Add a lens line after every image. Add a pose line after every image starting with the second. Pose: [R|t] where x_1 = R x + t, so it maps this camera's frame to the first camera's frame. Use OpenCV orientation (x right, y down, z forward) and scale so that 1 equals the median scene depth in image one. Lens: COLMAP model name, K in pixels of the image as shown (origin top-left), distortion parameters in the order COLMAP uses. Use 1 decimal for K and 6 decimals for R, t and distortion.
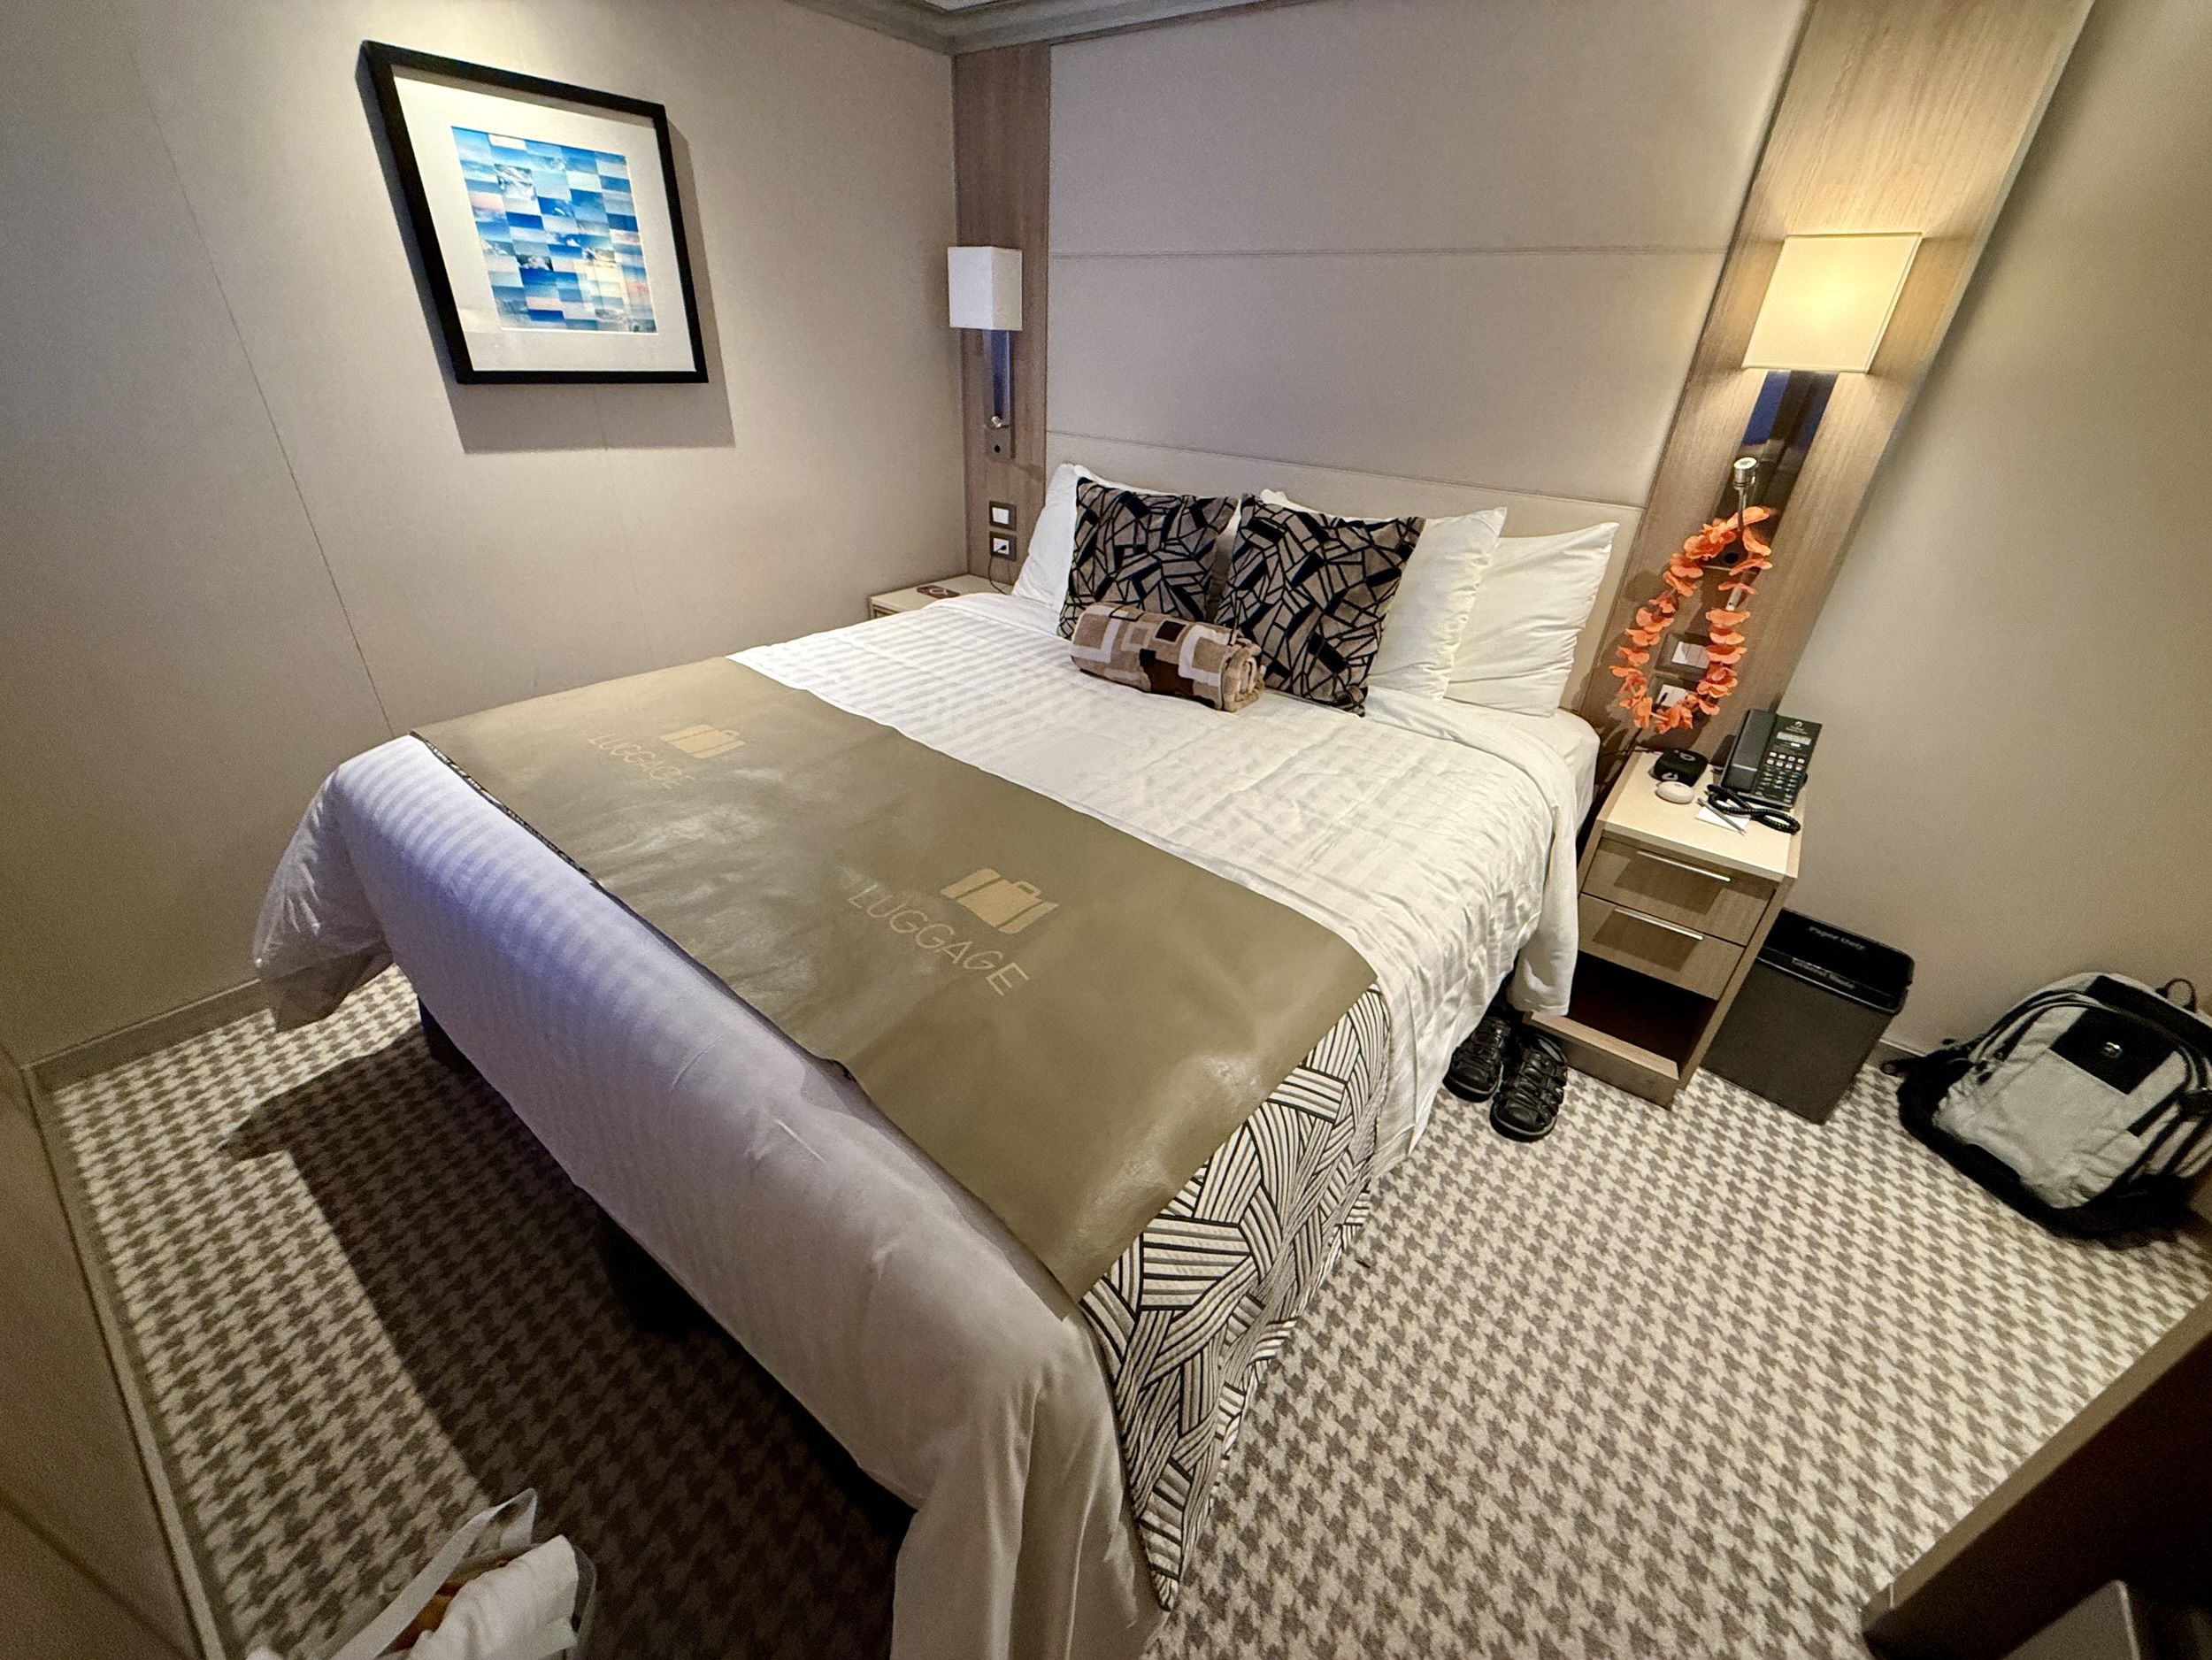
lens RADIAL K [[875.1, 0, 1100.1], [0, 875.1, 831.6], [0, 0, 1]] dist [-0.000285, -0.000038]
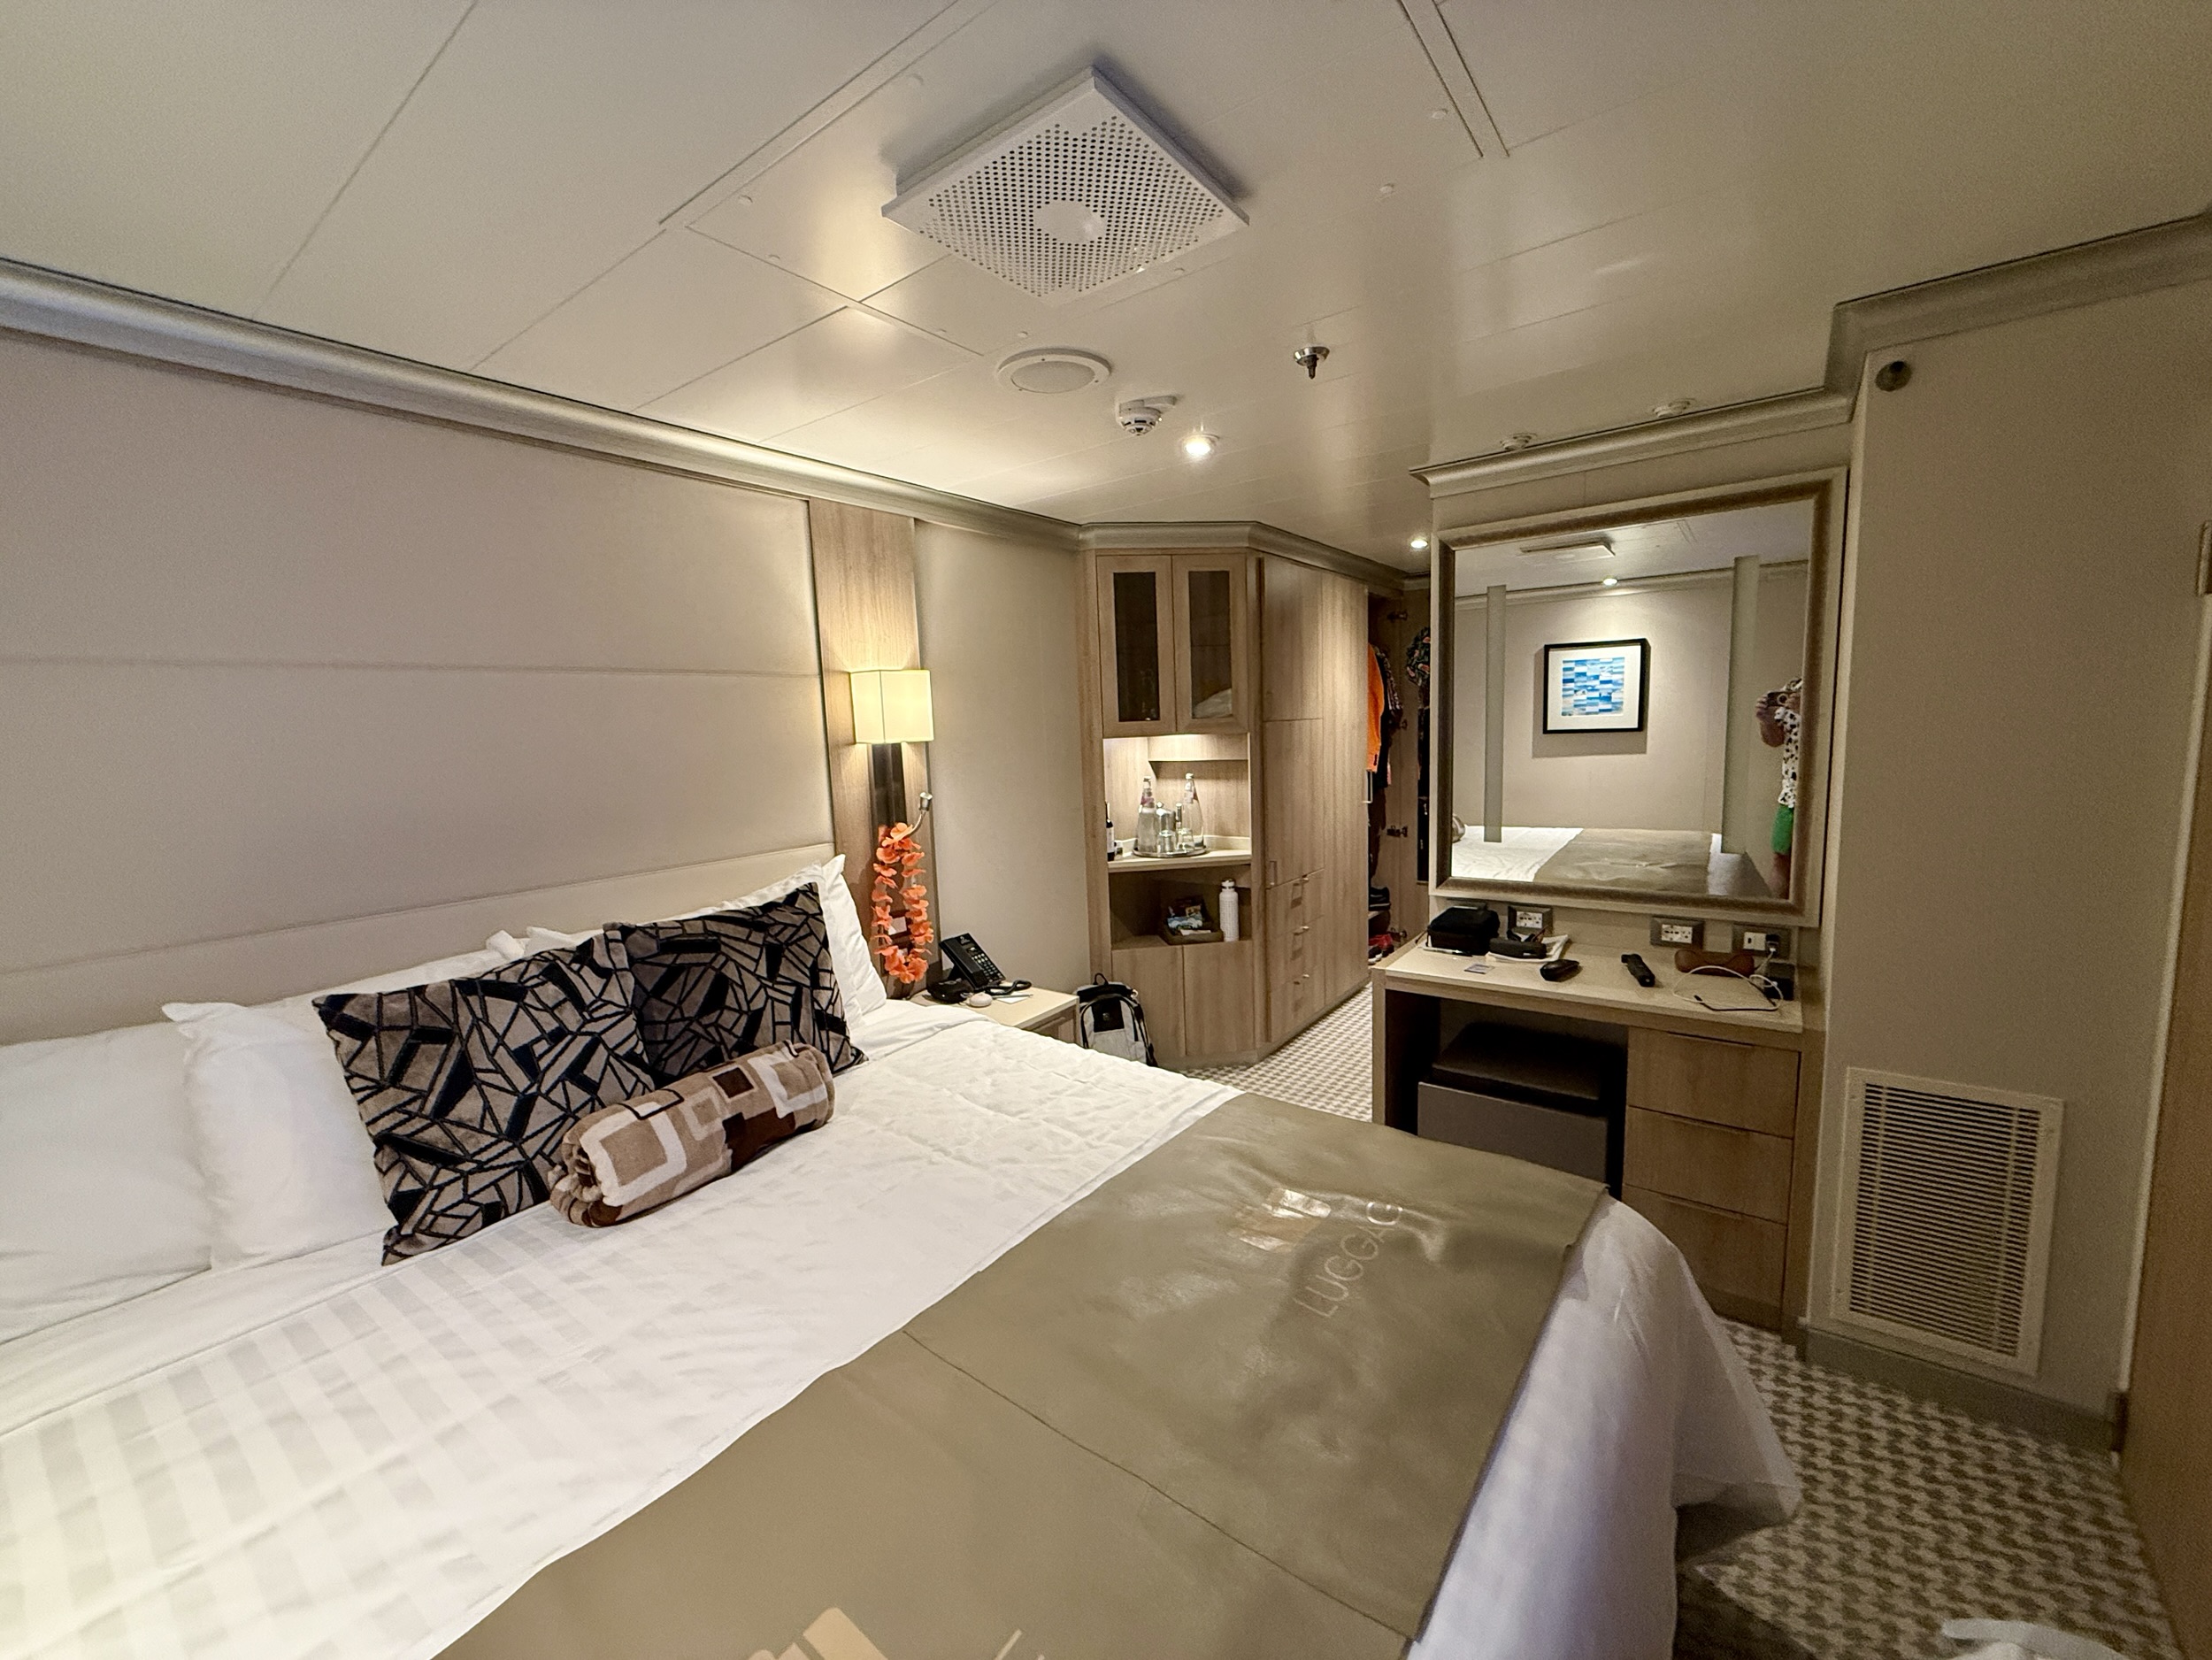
lens RADIAL K [[875.1, 0, 1100.8], [0, 875.1, 832.5], [0, 0, 1]] dist [-0.000285, -0.000038]
pose [[-0.019632, -0.166807, 0.985794, -0.676867], [0.527307, 0.835976, 0.151957, -0.369625], [-0.849448, 0.522800, 0.071546, 0.556549]]
